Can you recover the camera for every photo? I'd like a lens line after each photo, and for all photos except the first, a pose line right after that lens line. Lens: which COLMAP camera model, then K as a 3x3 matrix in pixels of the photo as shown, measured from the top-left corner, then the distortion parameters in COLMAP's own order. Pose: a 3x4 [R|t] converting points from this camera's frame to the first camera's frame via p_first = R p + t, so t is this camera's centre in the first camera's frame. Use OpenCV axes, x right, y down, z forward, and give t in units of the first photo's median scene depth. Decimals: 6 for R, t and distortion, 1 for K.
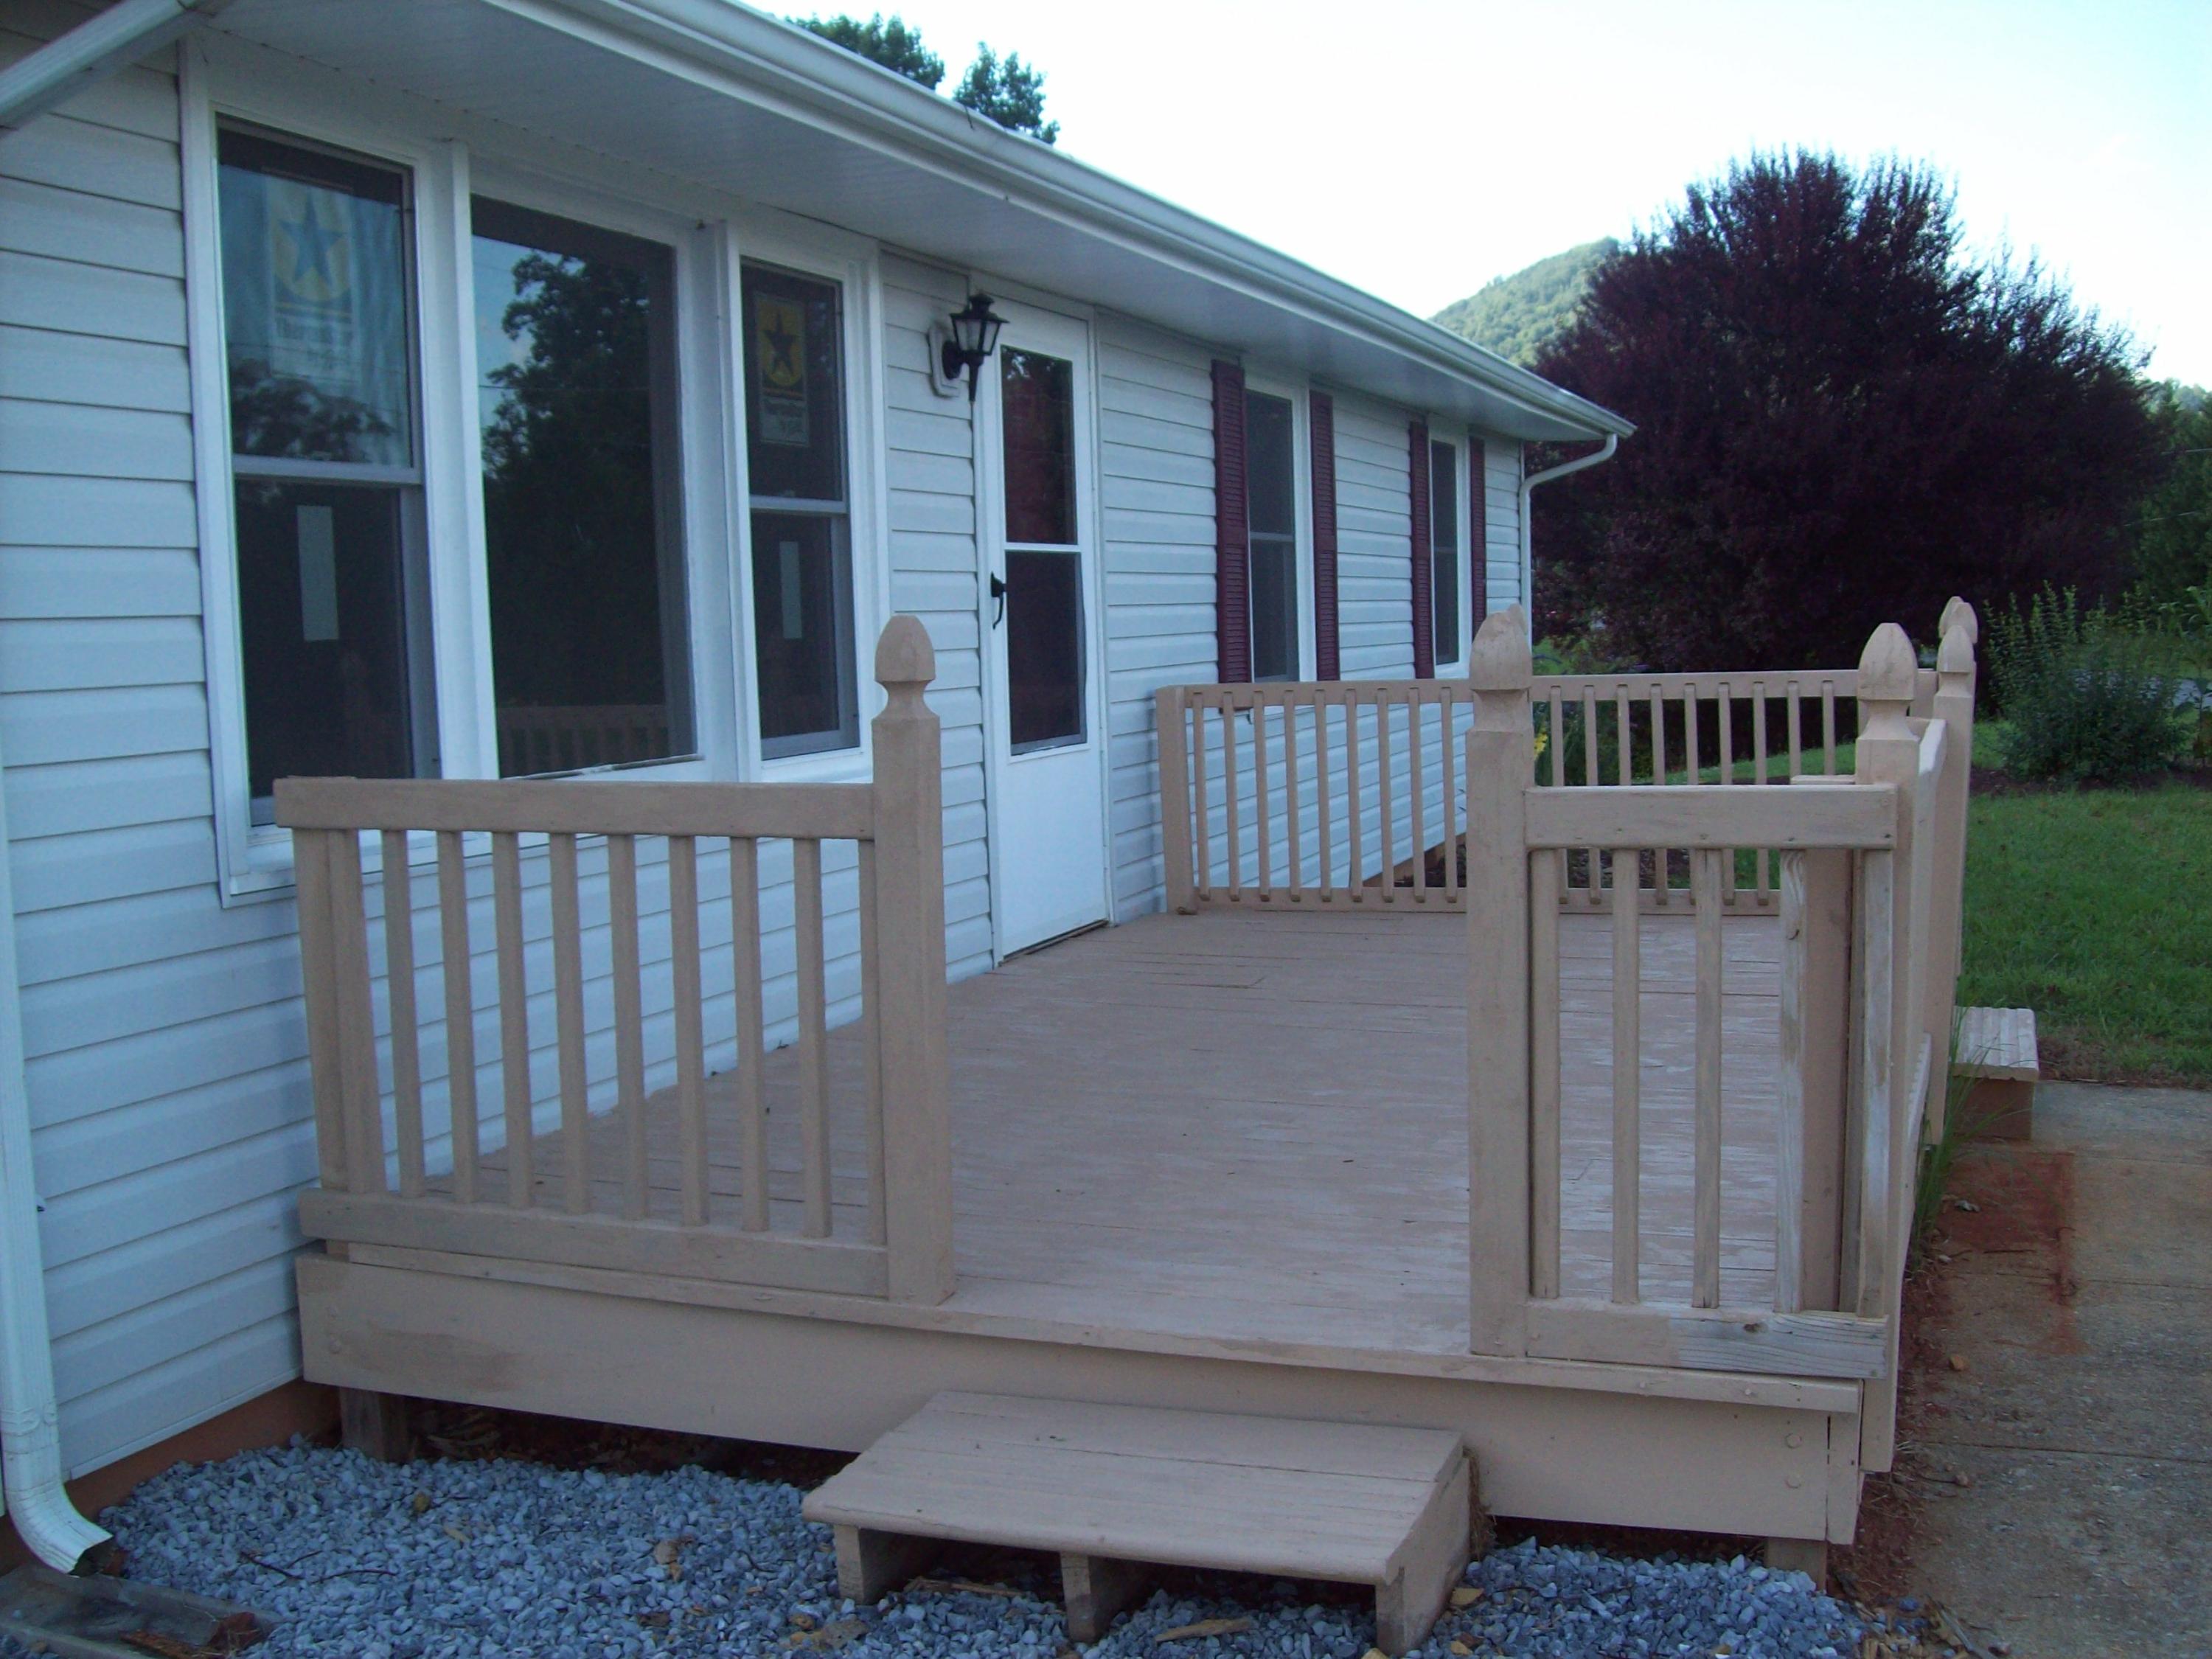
lens RADIAL K [[2344.2, 0, 1118.2], [0, 2344.2, 840.7], [0, 0, 1]] dist [-0.191174, 0.143657]
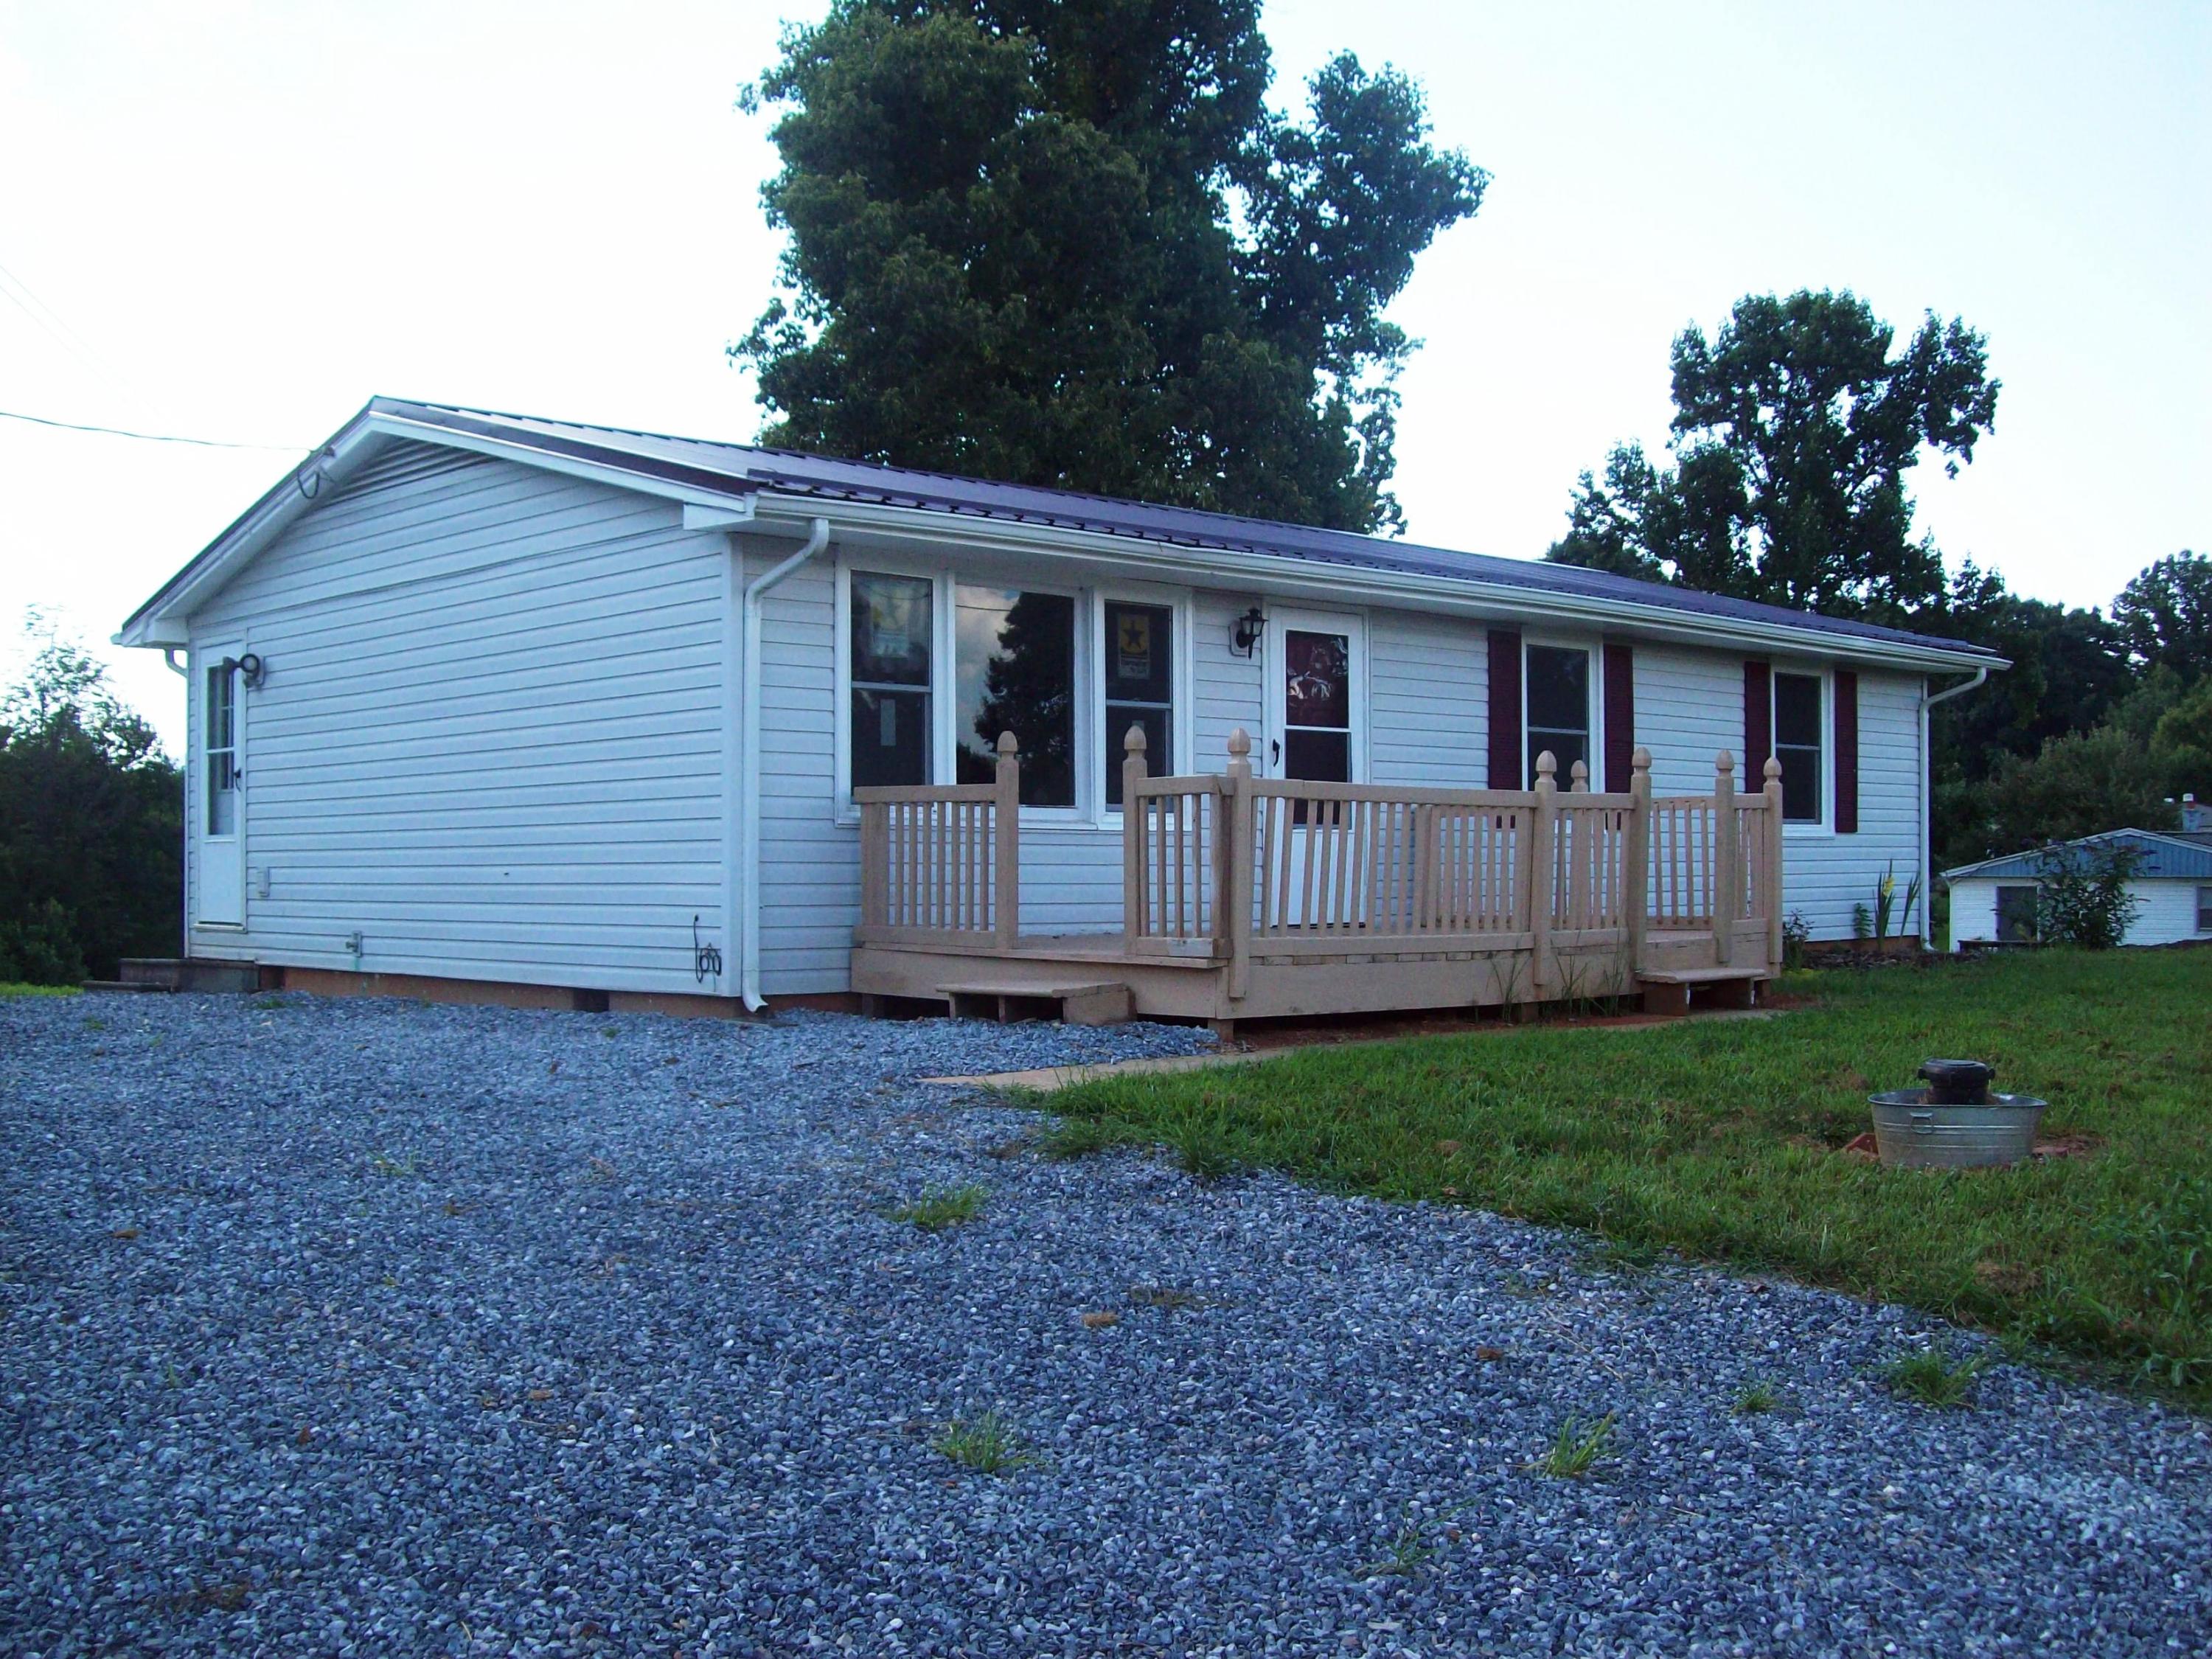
lens RADIAL K [[2344.2, 0, 1118.2], [0, 2344.2, 840.7], [0, 0, 1]] dist [-0.191174, 0.143657]
pose [[0.896460, 0.019575, -0.442691, 0.743295], [-0.064065, 0.994253, -0.085769, 0.161814], [0.438468, 0.105249, 0.892563, -0.907414]]
